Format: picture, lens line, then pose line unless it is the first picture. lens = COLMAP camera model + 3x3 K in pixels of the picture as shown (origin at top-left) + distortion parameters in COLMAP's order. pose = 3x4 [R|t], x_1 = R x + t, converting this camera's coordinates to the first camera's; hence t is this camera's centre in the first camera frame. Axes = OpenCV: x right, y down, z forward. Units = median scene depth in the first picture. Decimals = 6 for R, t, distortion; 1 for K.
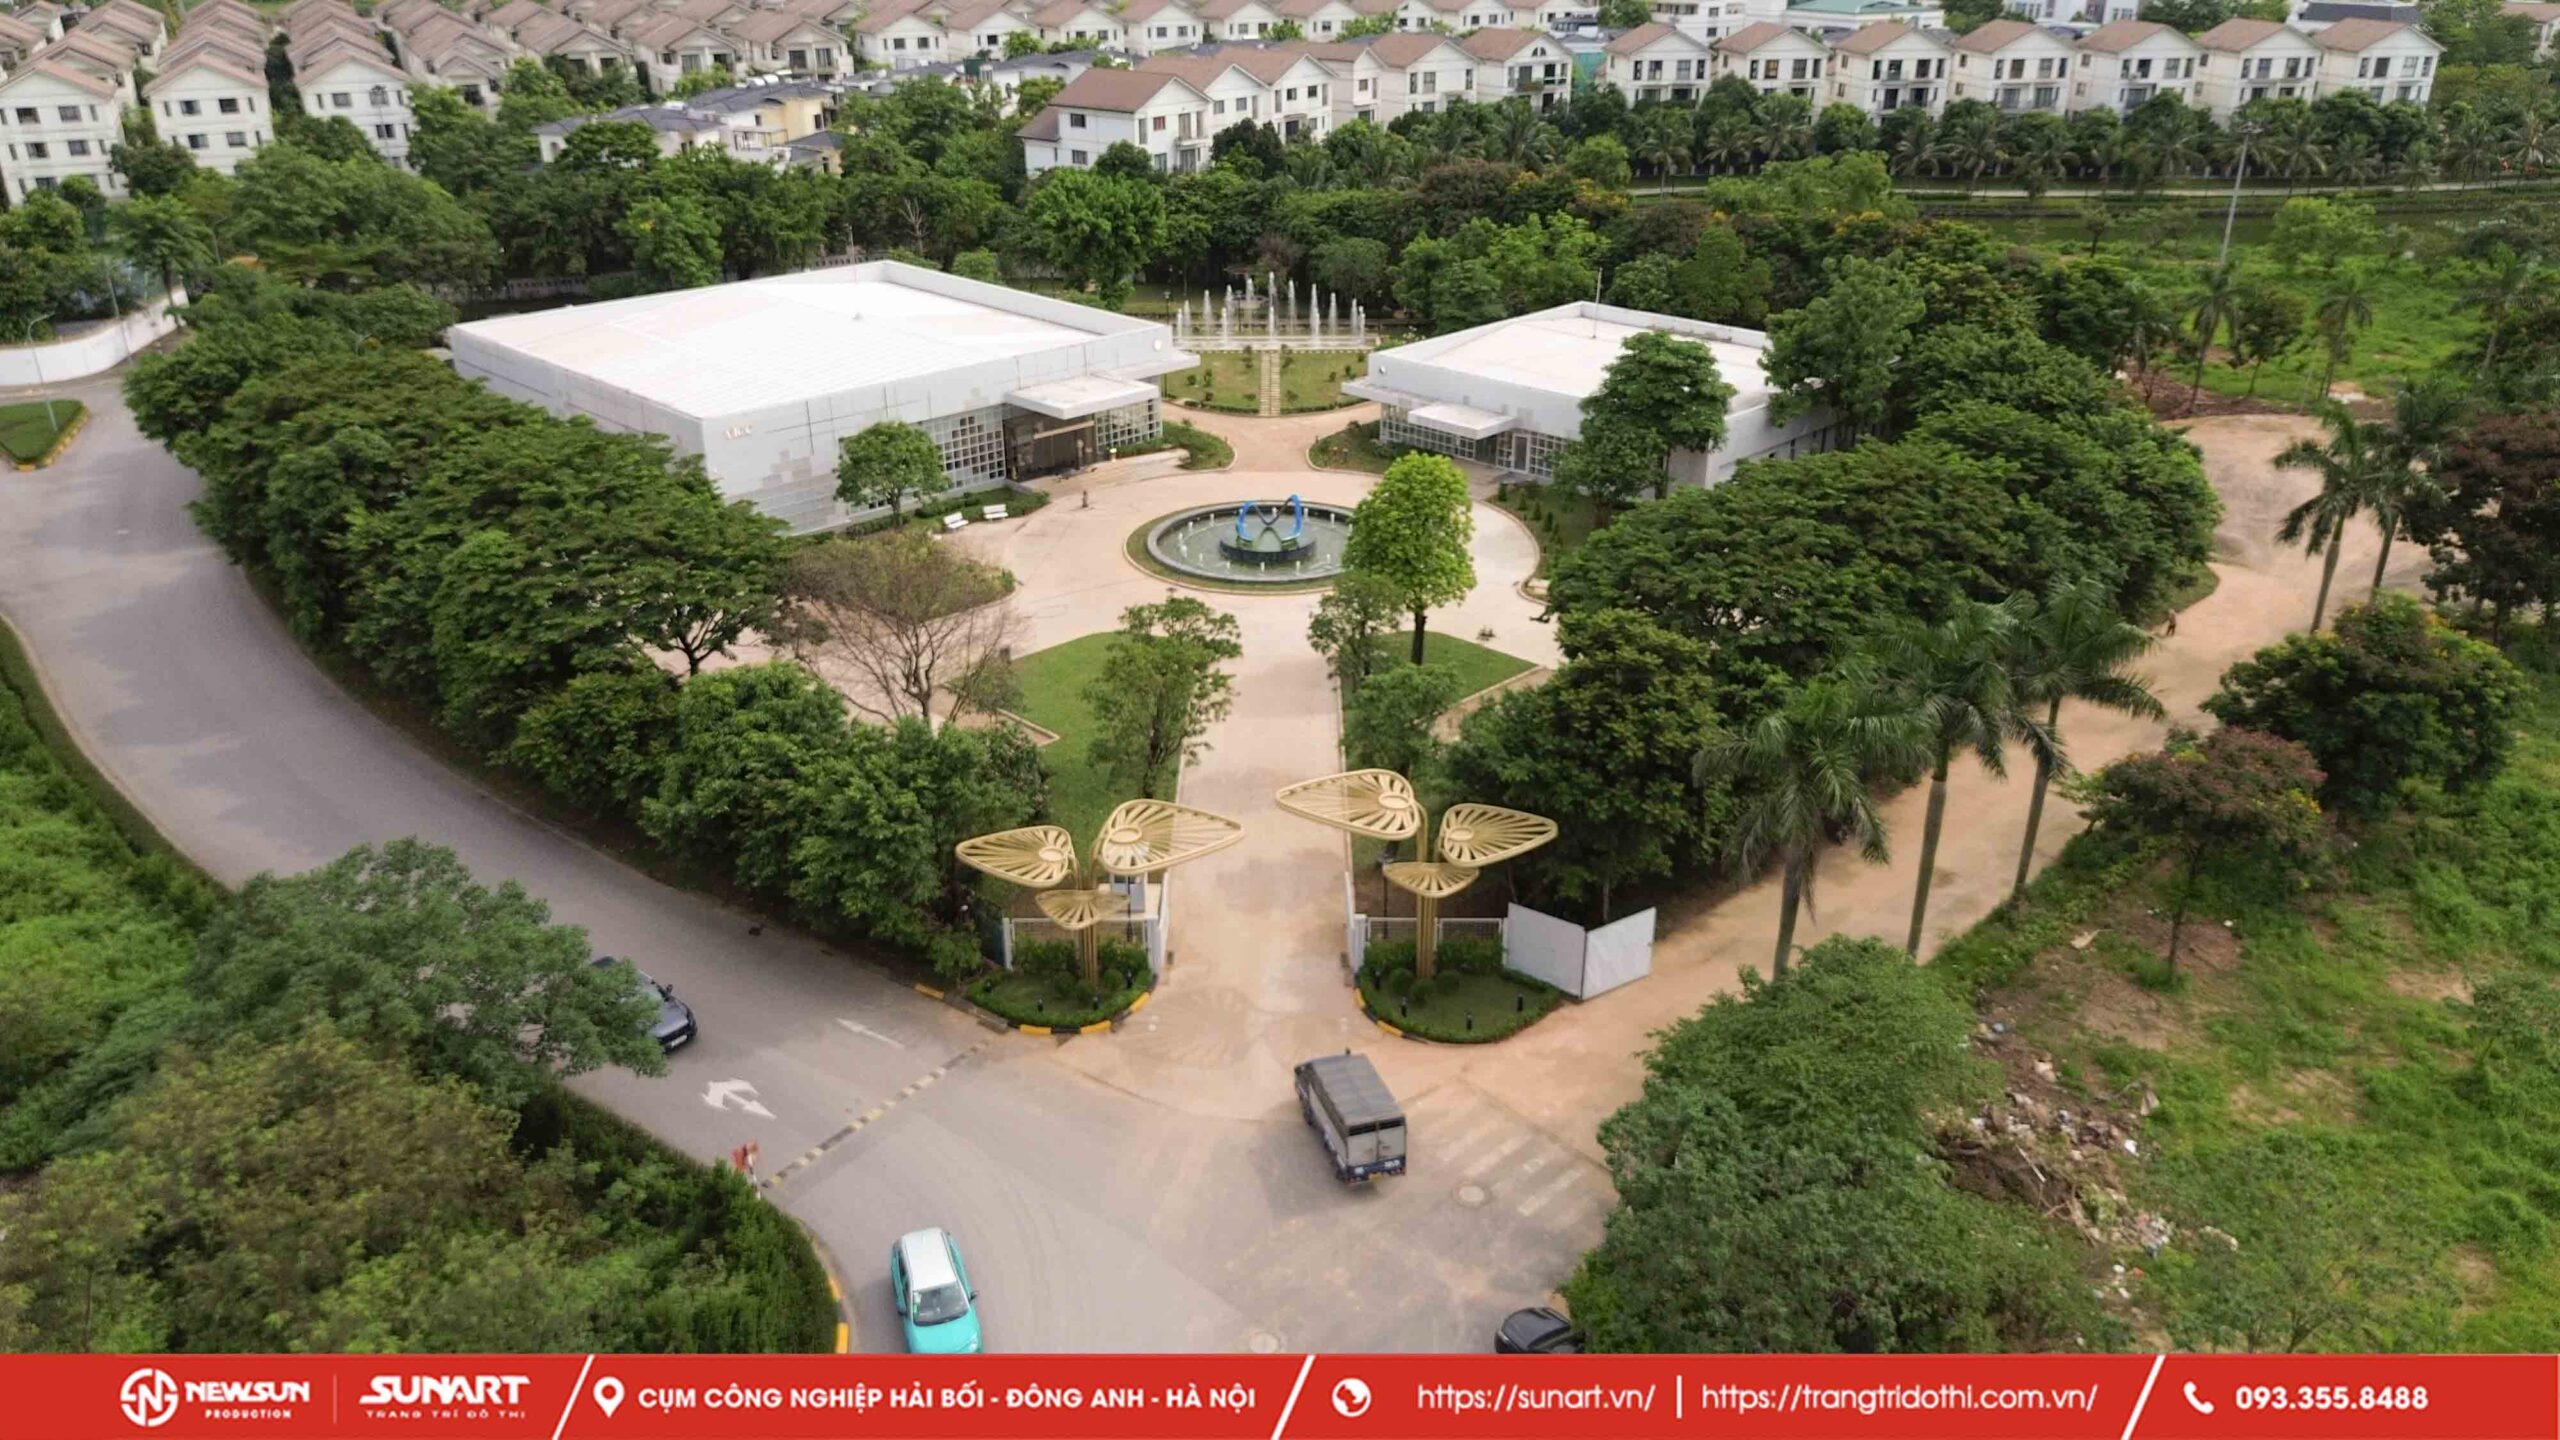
lens RADIAL K [[1821.6, 0, 1271.2], [0, 1821.6, 711.8], [0, 0, 1]] dist [0.064379, -0.079338]
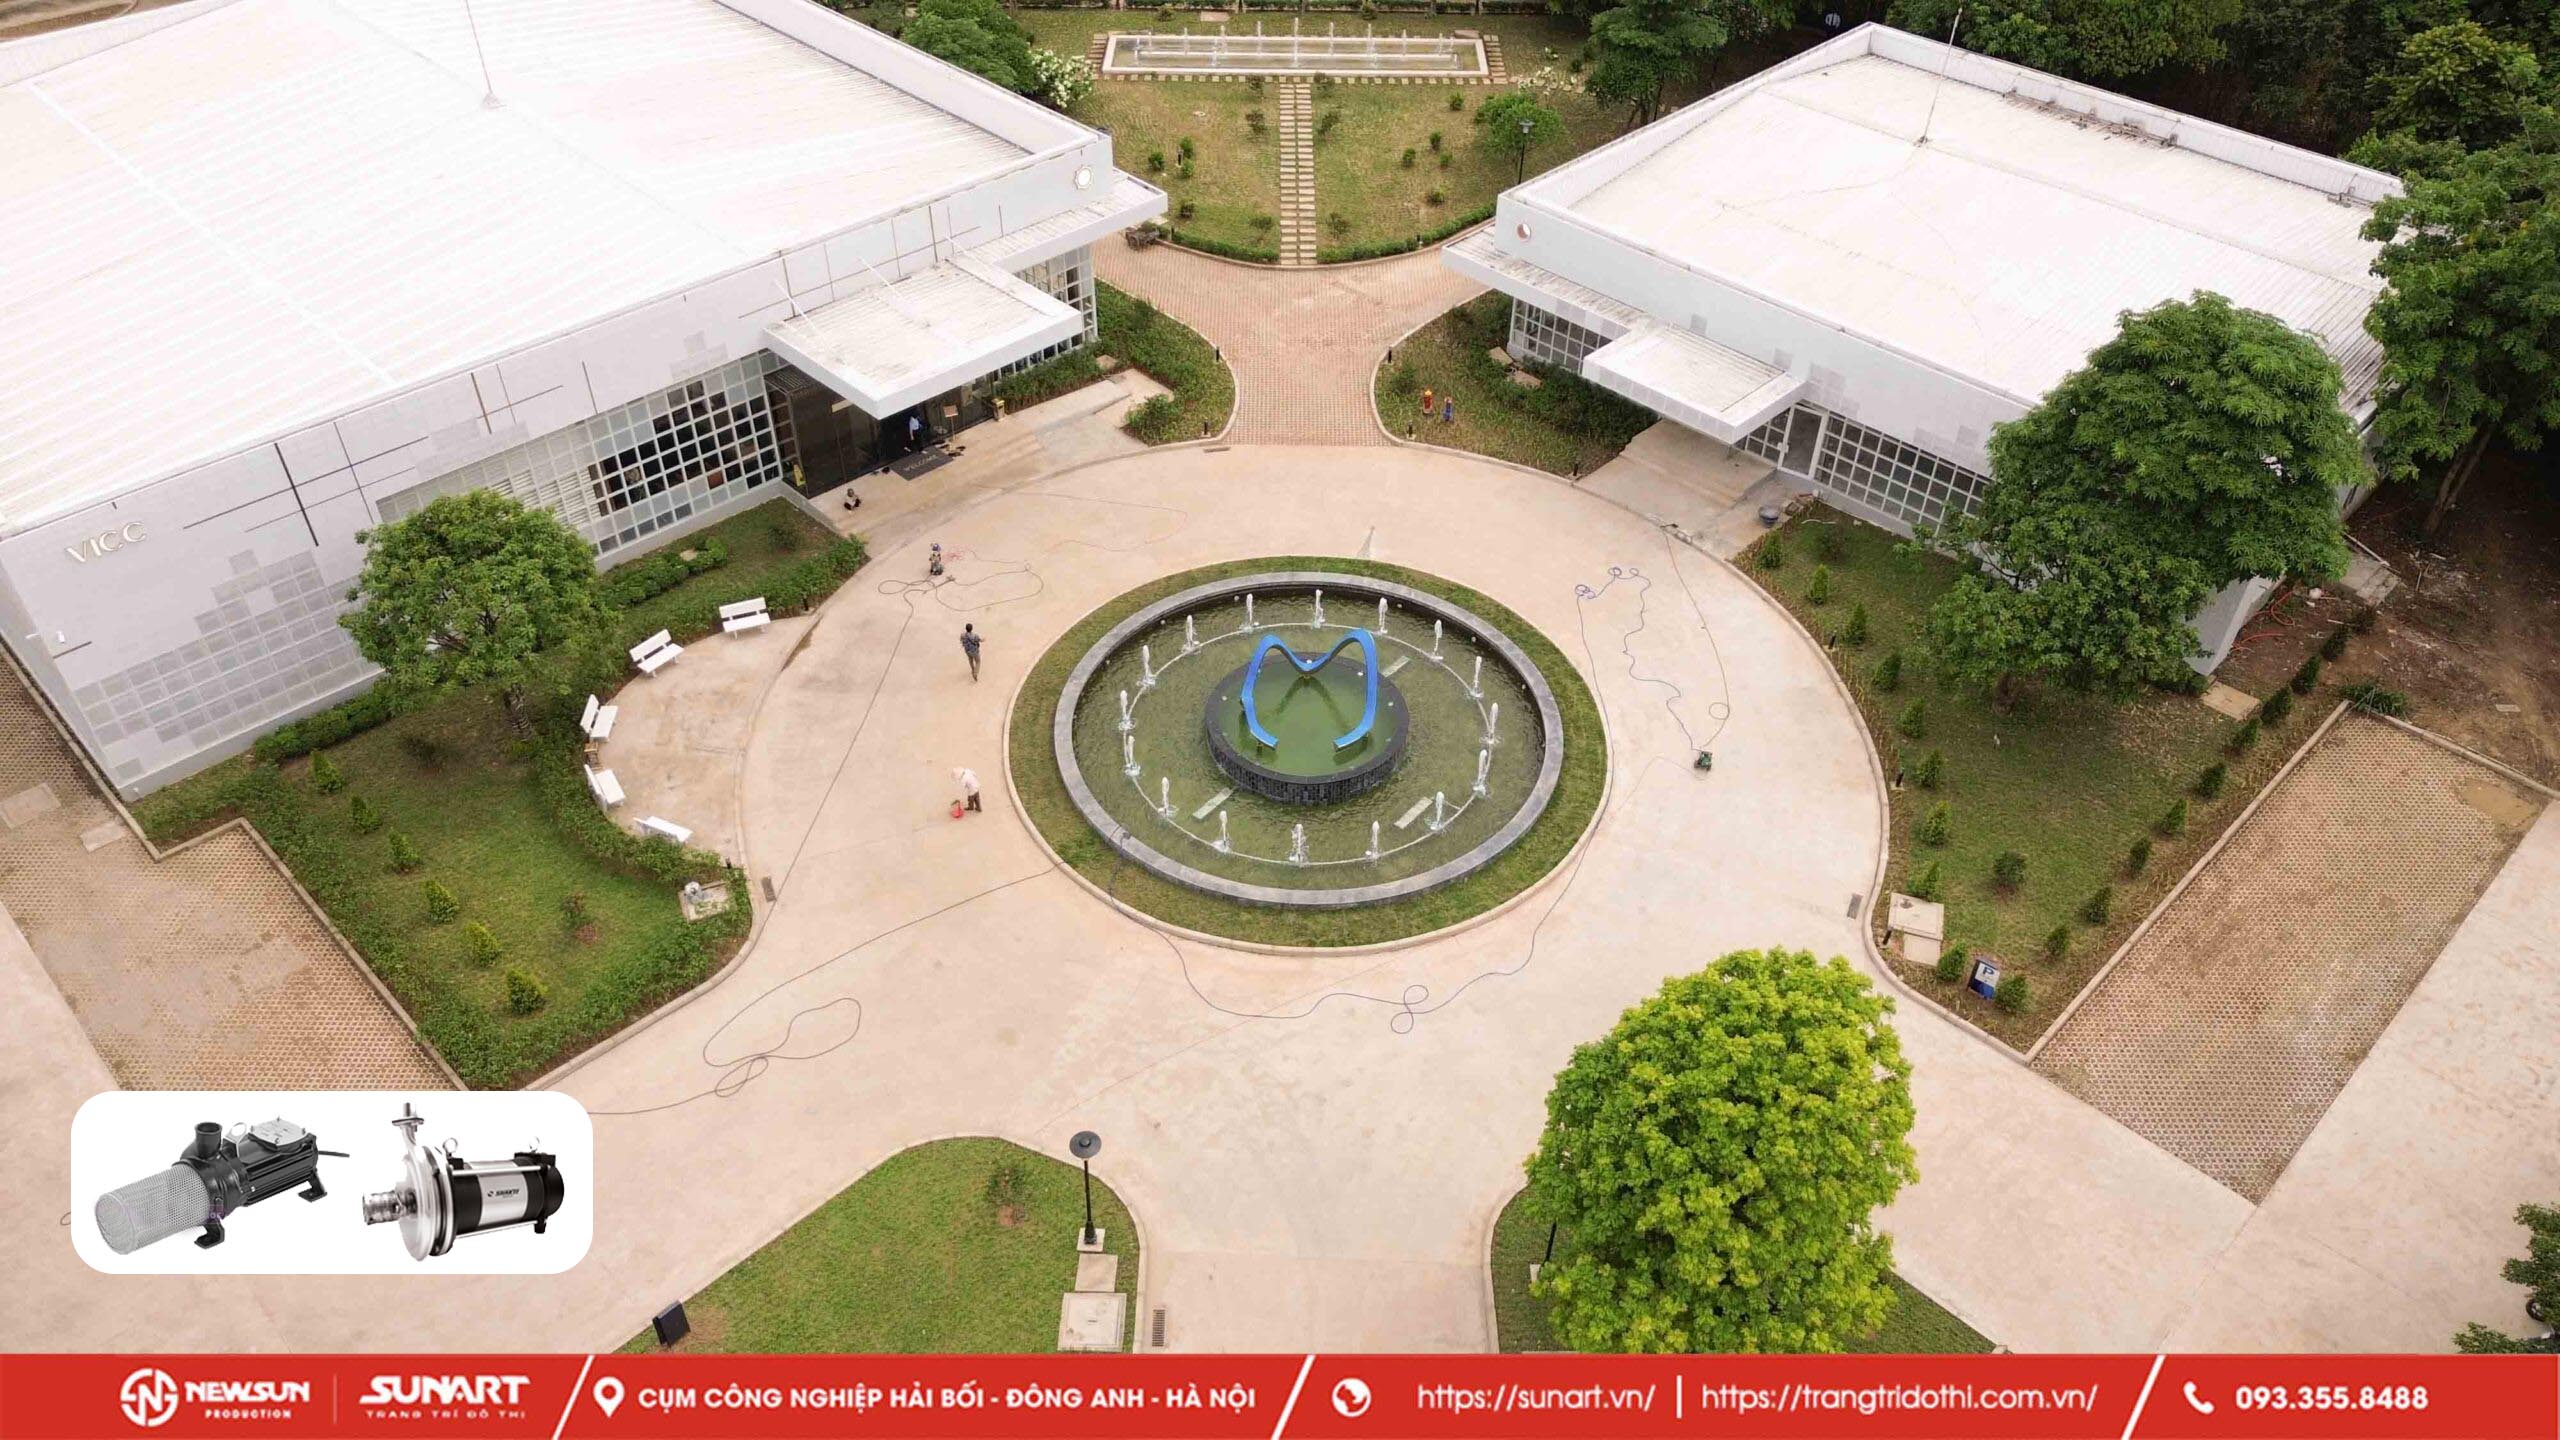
lens RADIAL K [[1821.6, 0, 1271.2], [0, 1821.6, 711.8], [0, 0, 1]] dist [0.064379, -0.079338]
pose [[0.999914, 0.009569, 0.008990, -0.015185], [-0.011686, 0.960778, 0.277072, -0.226228], [-0.005986, -0.277153, 0.960807, 0.534155]]
